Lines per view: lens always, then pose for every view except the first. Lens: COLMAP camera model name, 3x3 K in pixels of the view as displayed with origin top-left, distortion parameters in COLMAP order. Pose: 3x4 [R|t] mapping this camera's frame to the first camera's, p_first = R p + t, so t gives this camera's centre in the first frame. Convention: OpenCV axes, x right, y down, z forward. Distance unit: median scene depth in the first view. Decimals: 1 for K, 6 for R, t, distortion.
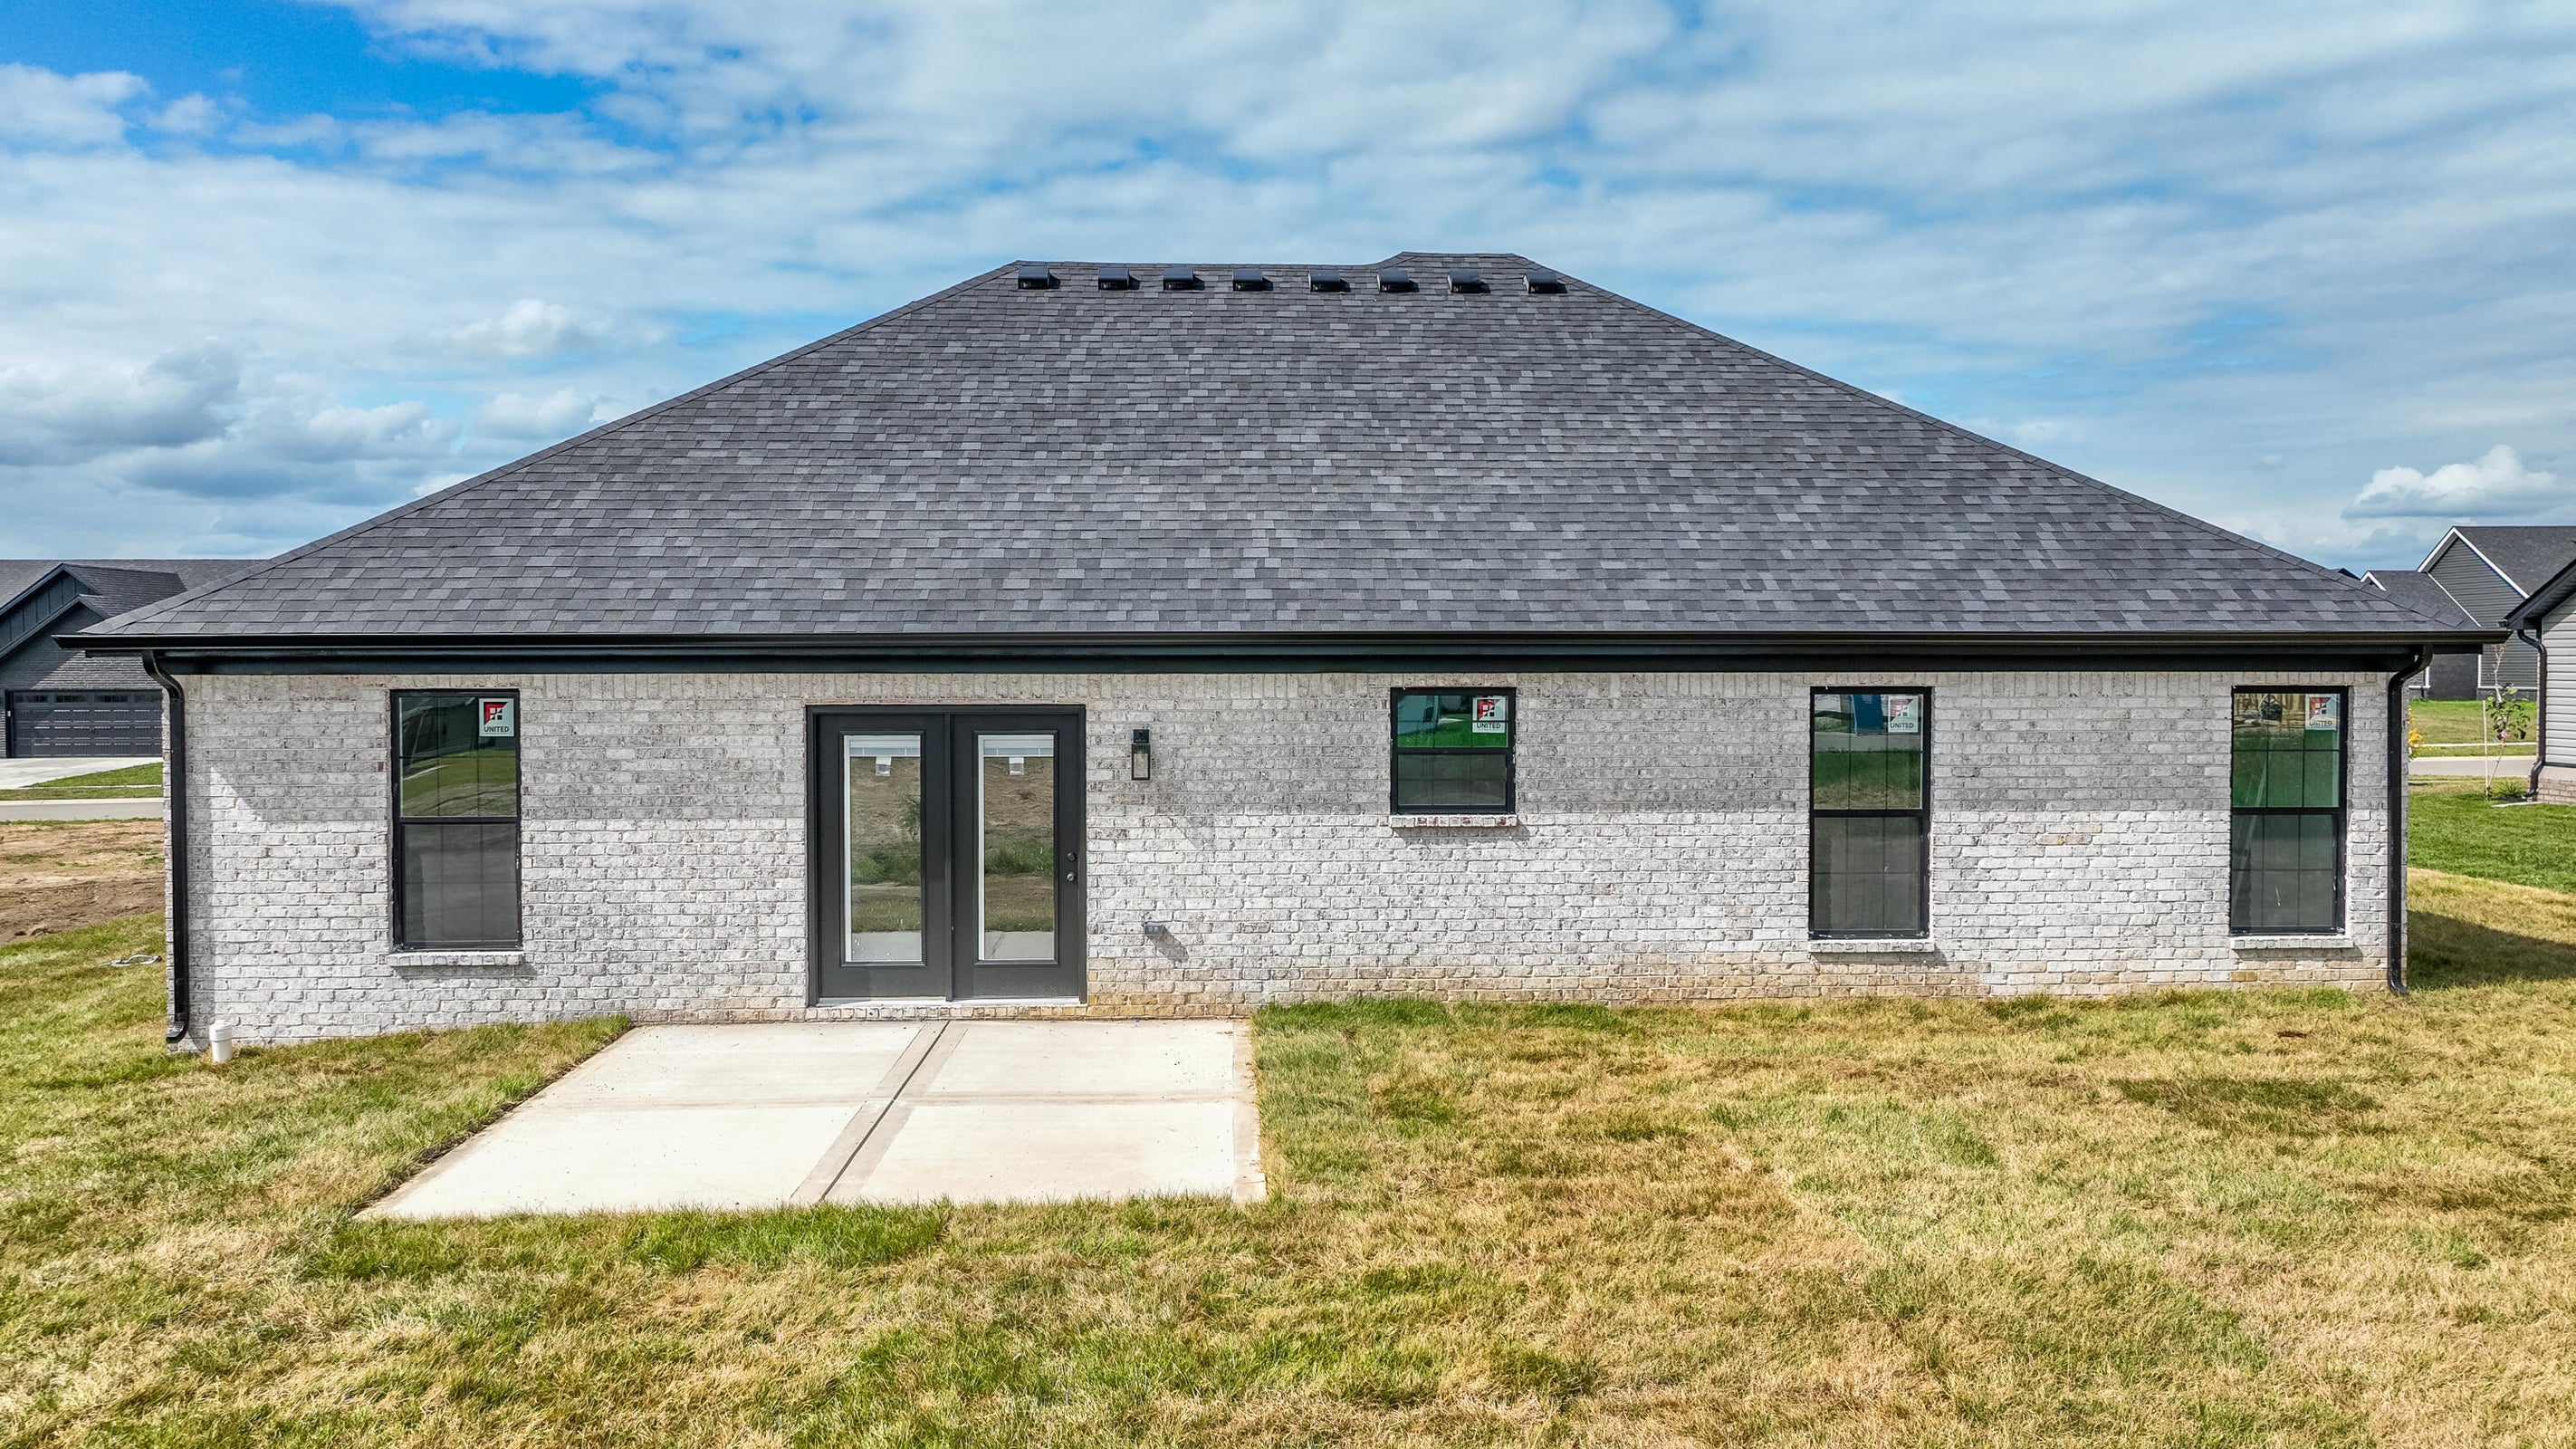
lens RADIAL K [[1855.0, 0, 1275.9], [0, 1855.0, 732.7], [0, 0, 1]] dist [0.008247, -0.002527]
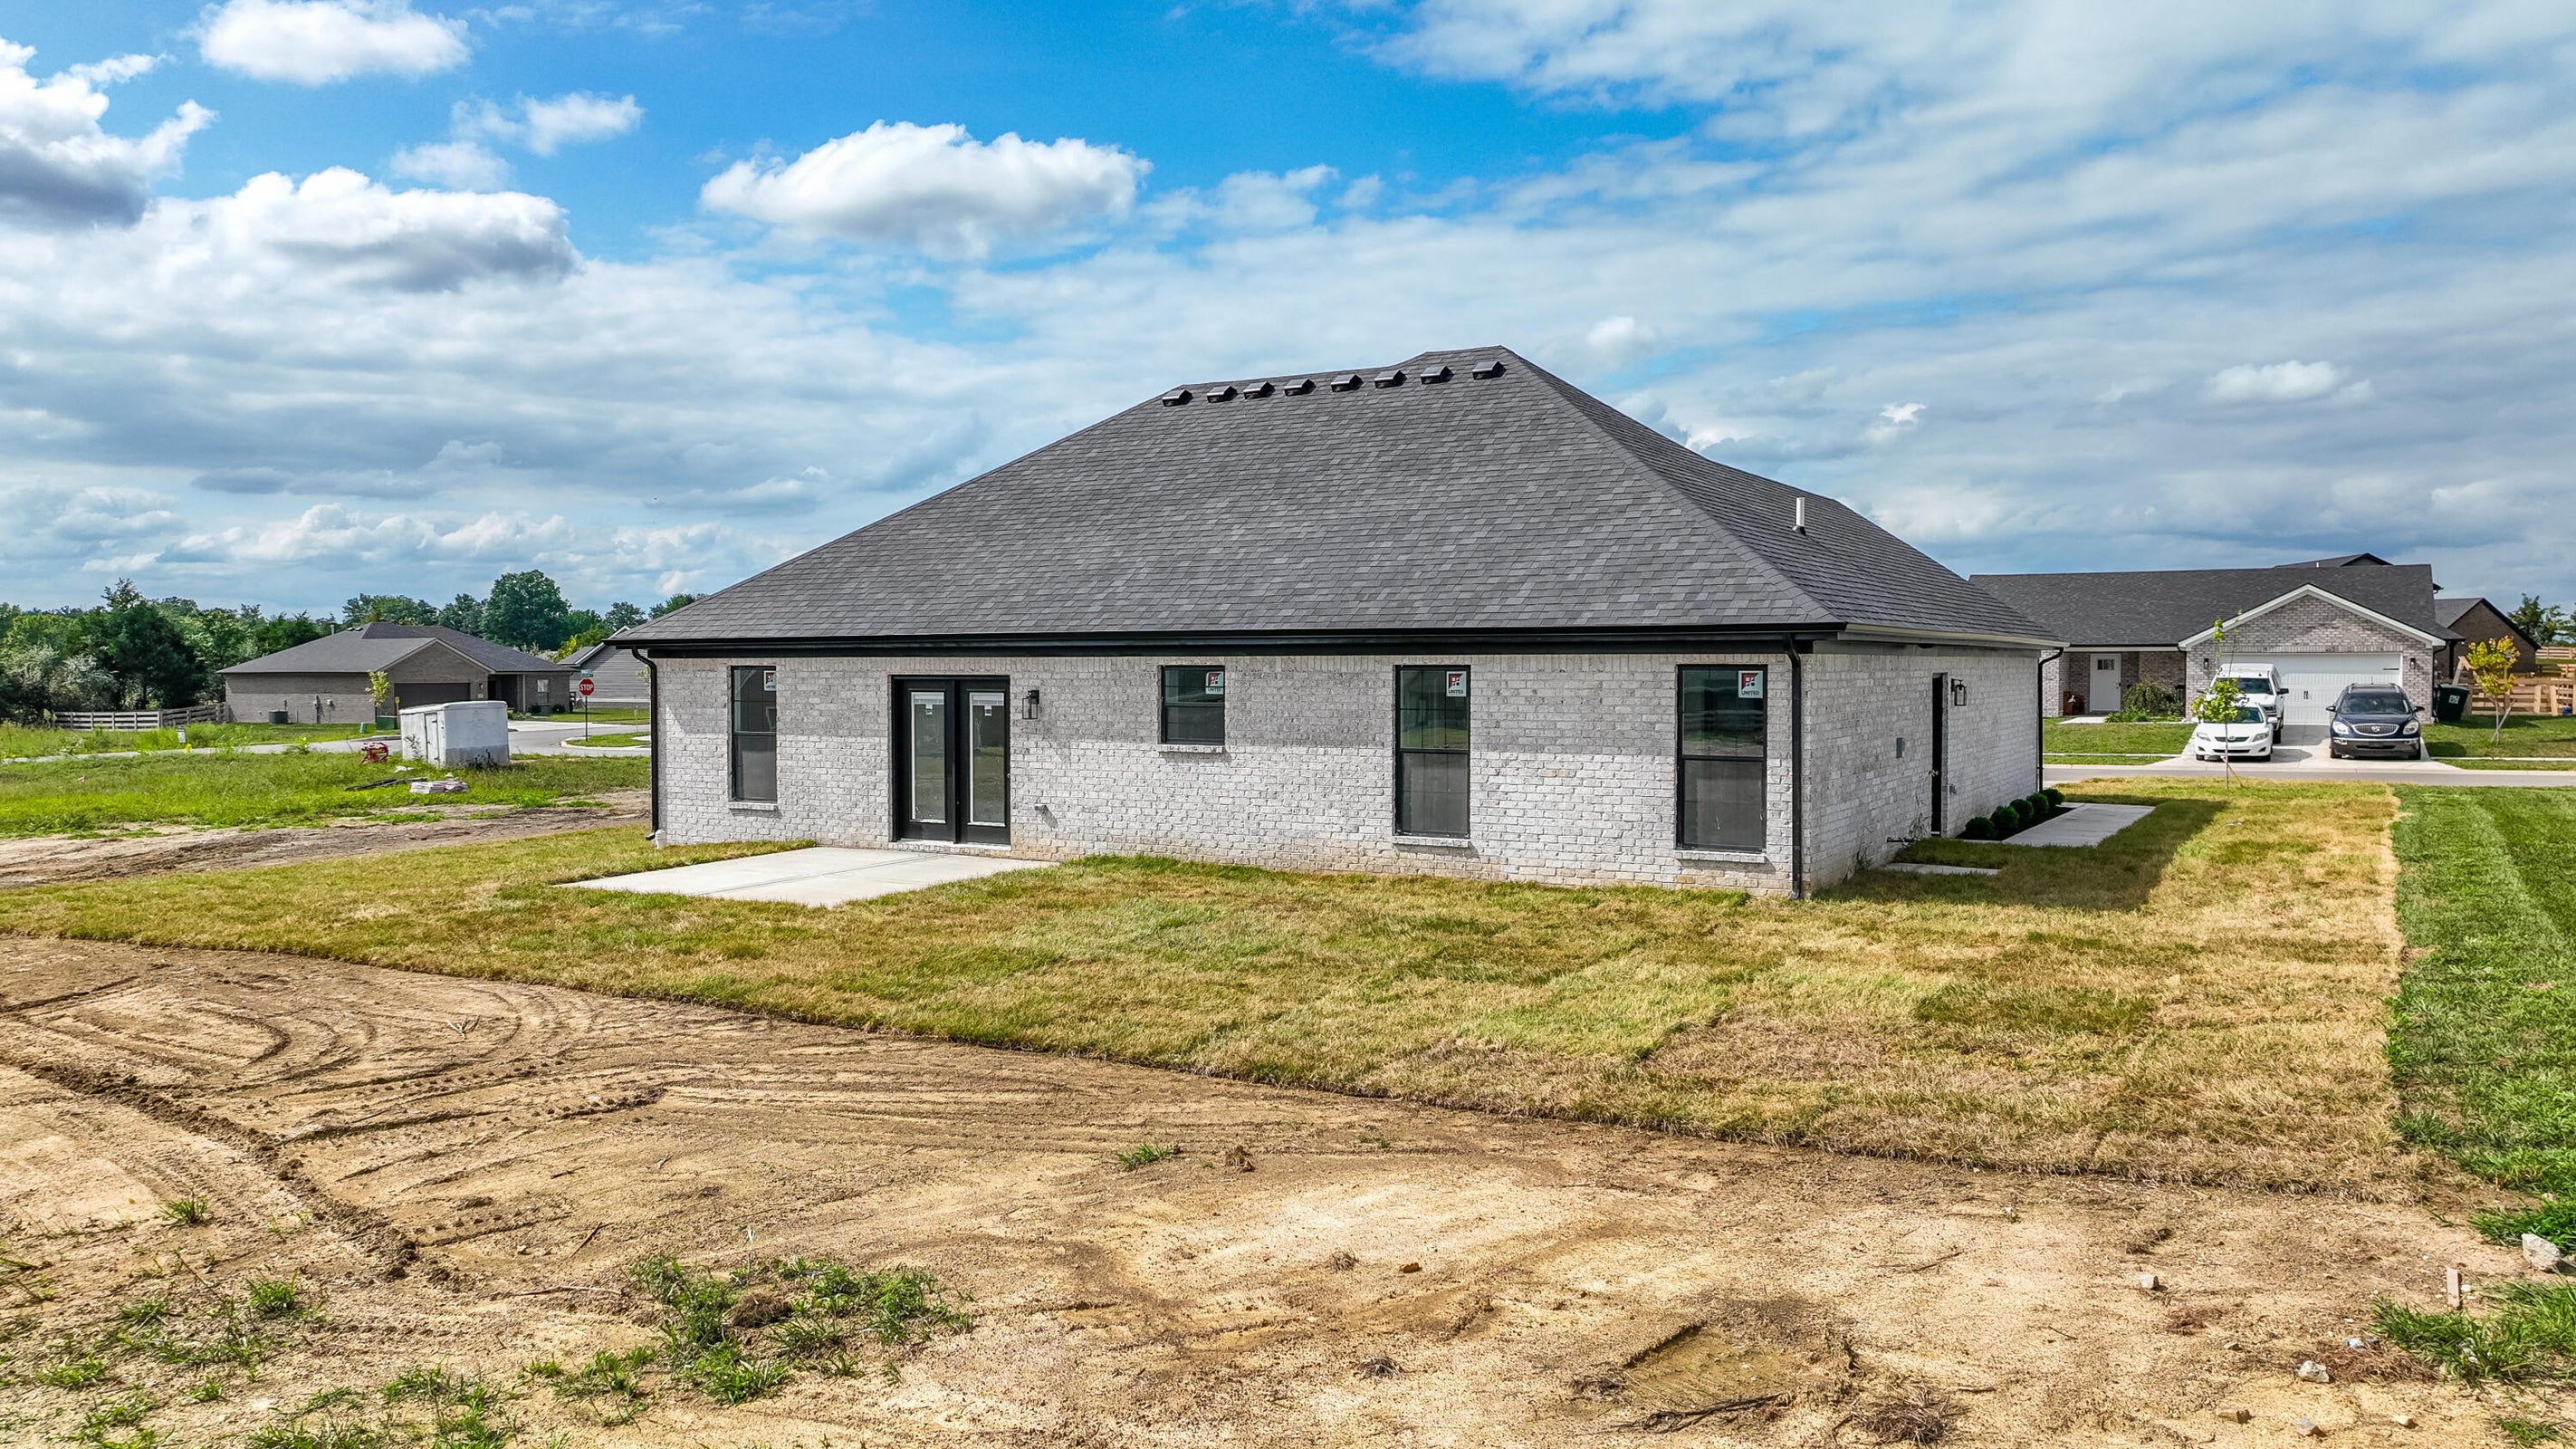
lens RADIAL K [[1811.1, 0, 1288.0], [0, 1811.1, 724.5], [0, 0, 1]] dist [0.004542, 0.002410]
pose [[0.839221, 0.017956, -0.543493, 1.016981], [-0.016287, 0.999836, 0.007884, 0.013099], [0.543546, 0.002236, 0.839377, -0.266502]]
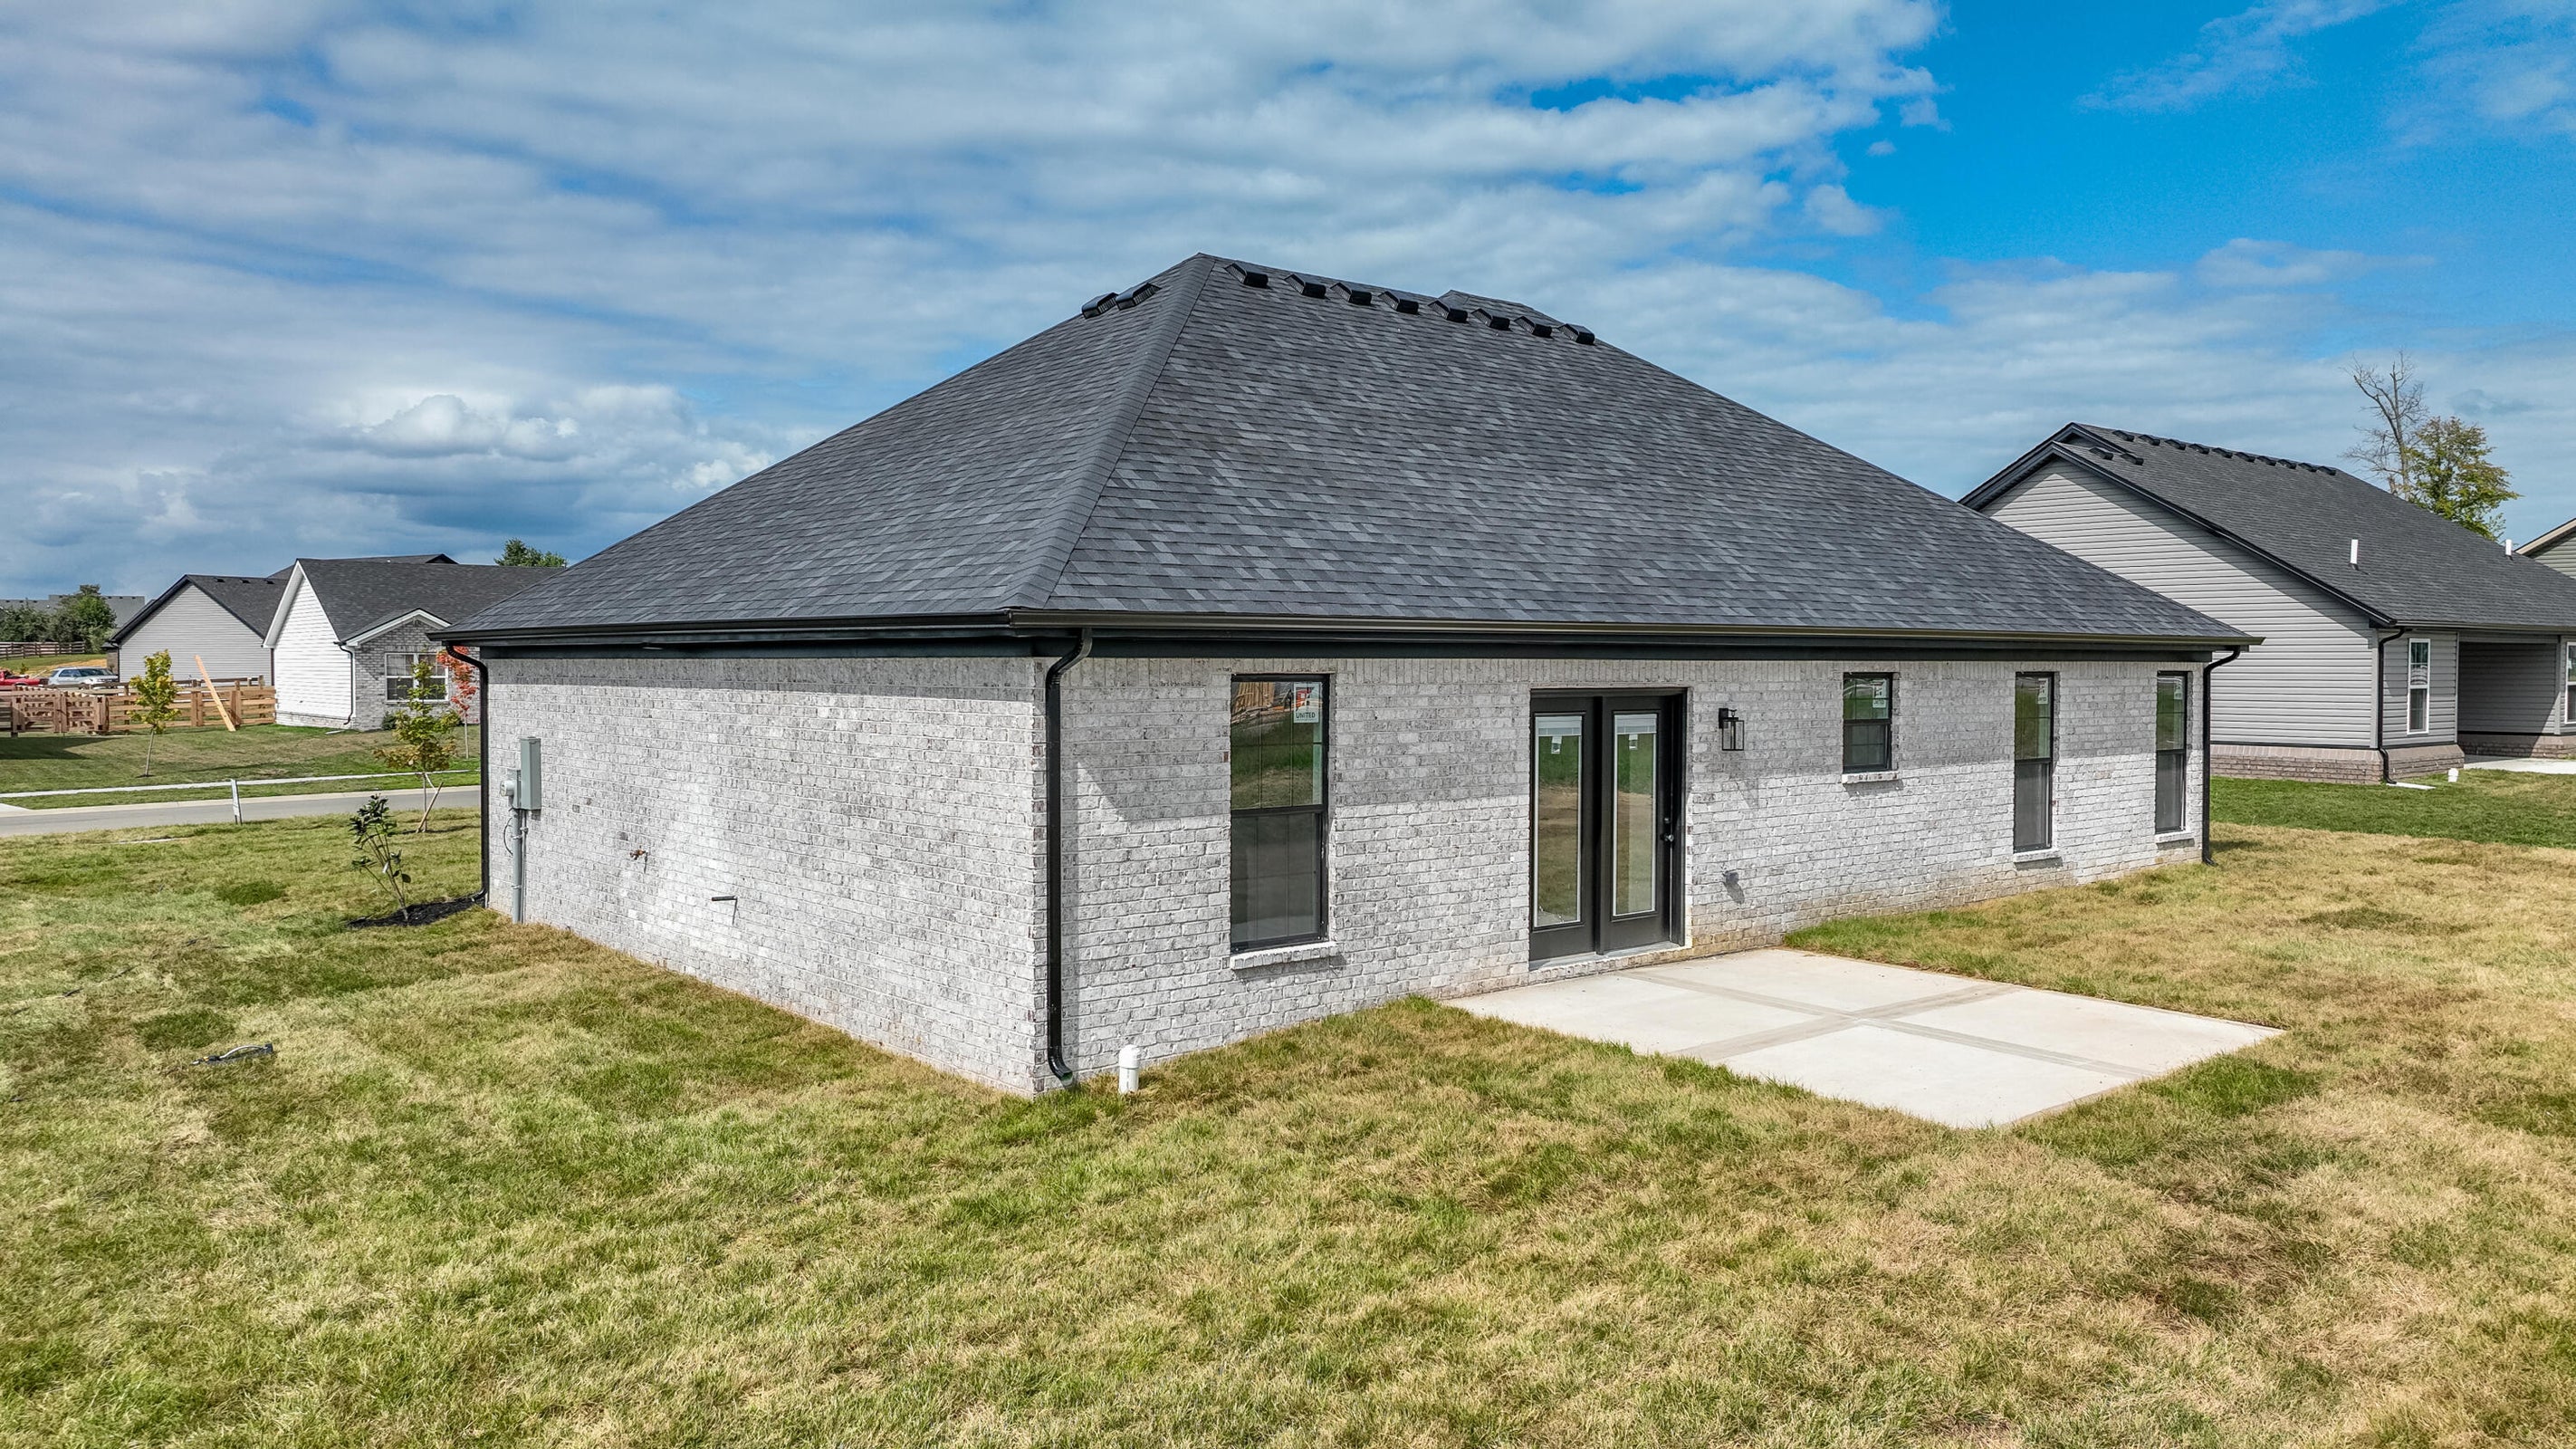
lens RADIAL K [[1811.1, 0, 1288.0], [0, 1811.1, 724.5], [0, 0, 1]] dist [0.004542, 0.002410]
pose [[0.796805, -0.017039, 0.603996, -0.977882], [0.014733, 0.999853, 0.008771, -0.005265], [-0.604057, 0.001910, 0.796939, 0.249022]]
